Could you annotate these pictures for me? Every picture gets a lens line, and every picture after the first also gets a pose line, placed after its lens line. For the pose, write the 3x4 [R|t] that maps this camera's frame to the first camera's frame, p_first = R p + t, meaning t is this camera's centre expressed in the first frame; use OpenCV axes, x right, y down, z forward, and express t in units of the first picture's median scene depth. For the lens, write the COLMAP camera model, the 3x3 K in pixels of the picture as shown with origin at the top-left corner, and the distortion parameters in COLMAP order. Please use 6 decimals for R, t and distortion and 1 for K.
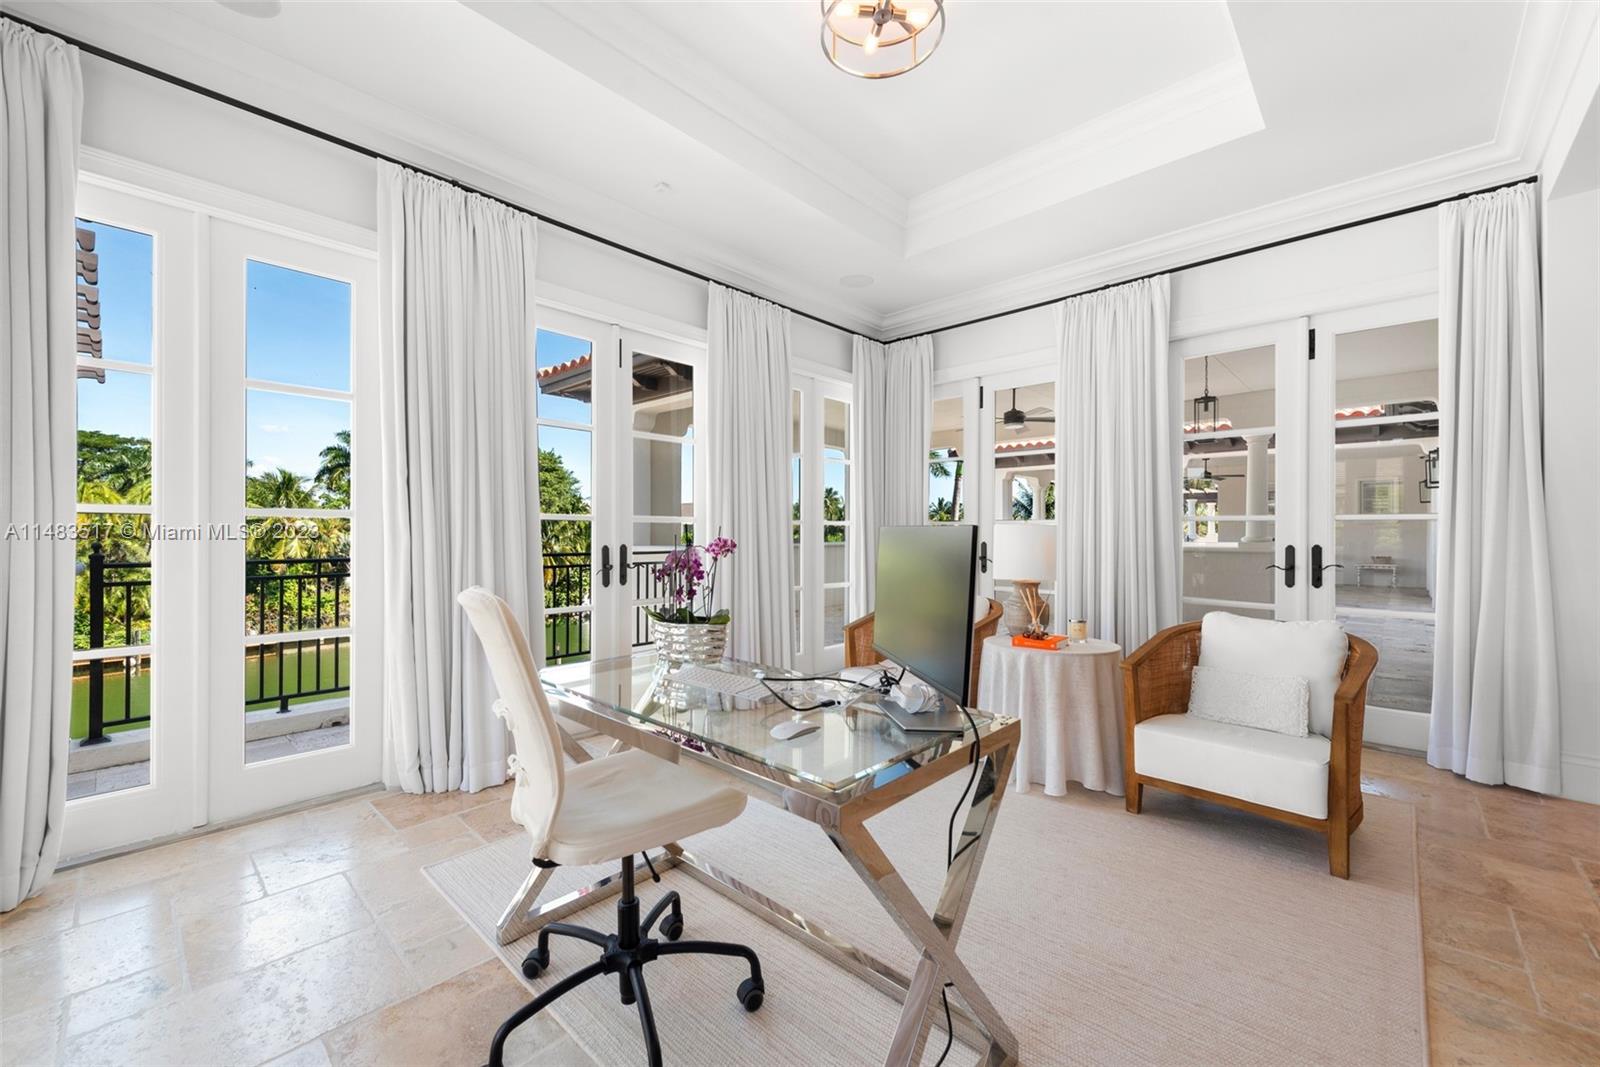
lens RADIAL K [[633.7, 0, 800.0], [0, 633.7, 533.5], [0, 0, 1]] dist [-0.000508, -0.000047]
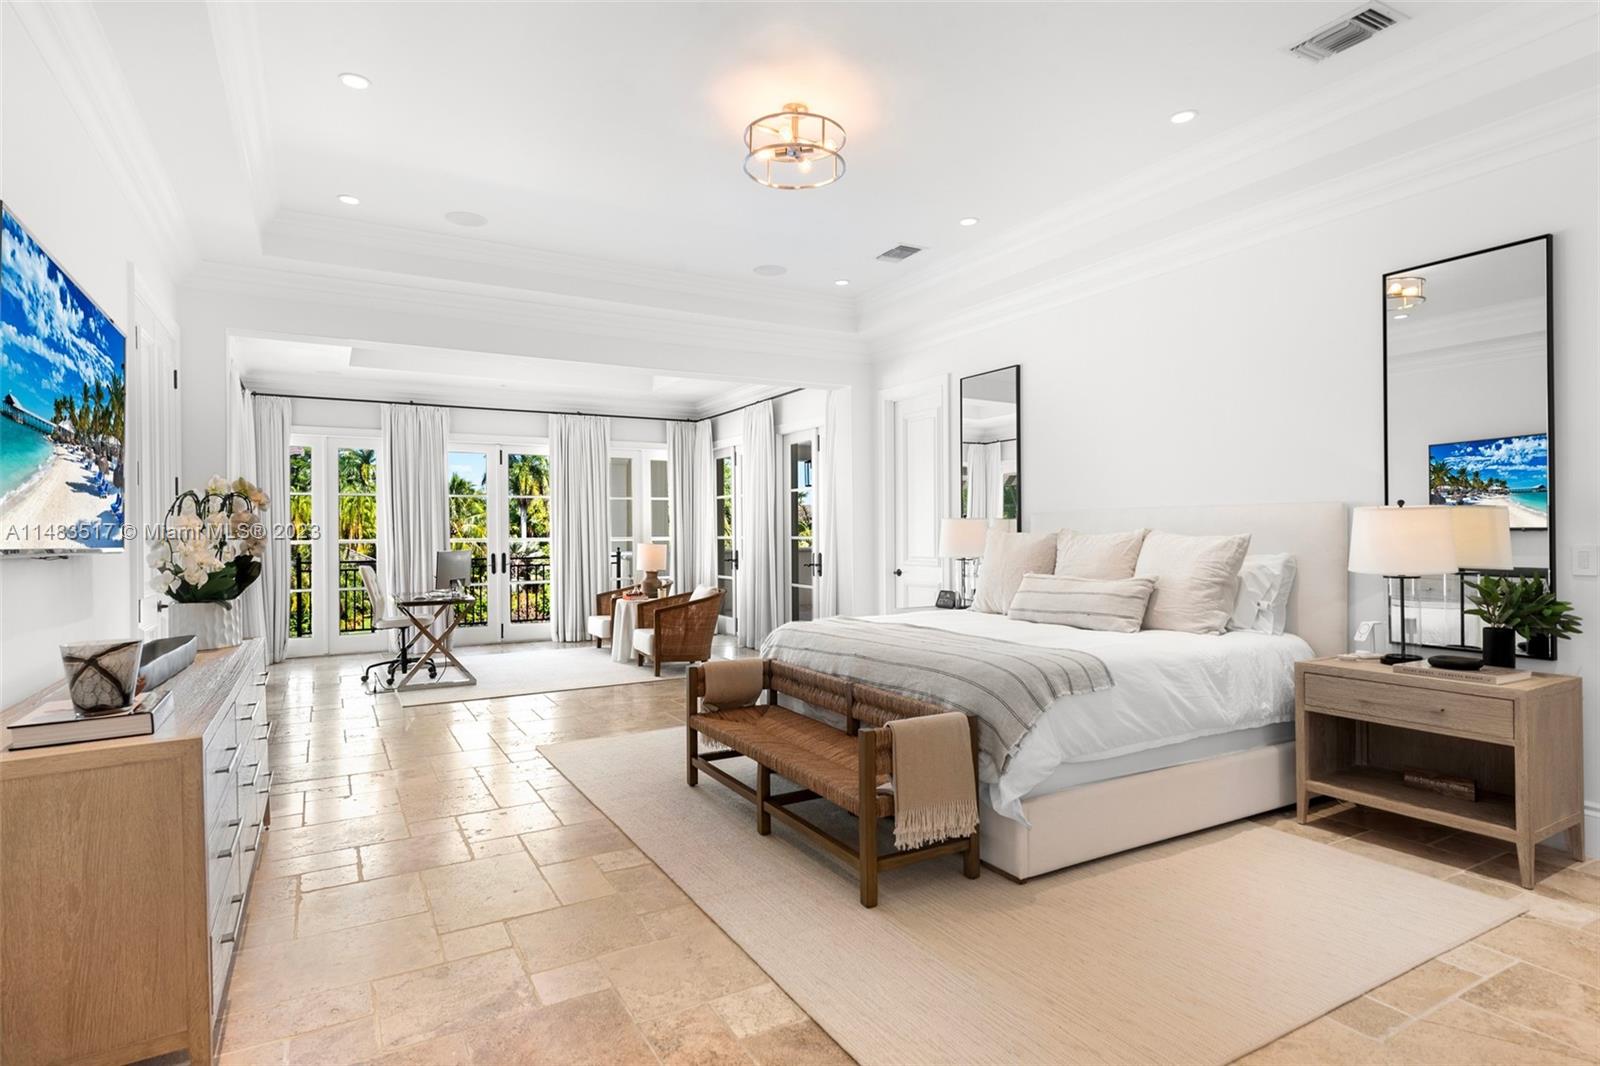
lens RADIAL K [[842.8, 0, 800.0], [0, 842.8, 533.0], [0, 0, 1]] dist [-0.000006, -0.000105]
pose [[0.954969, -0.007765, -0.296605, 1.393899], [0.007511, 0.999970, -0.001996, -0.033026], [0.296612, -0.000322, 0.954998, -1.248128]]
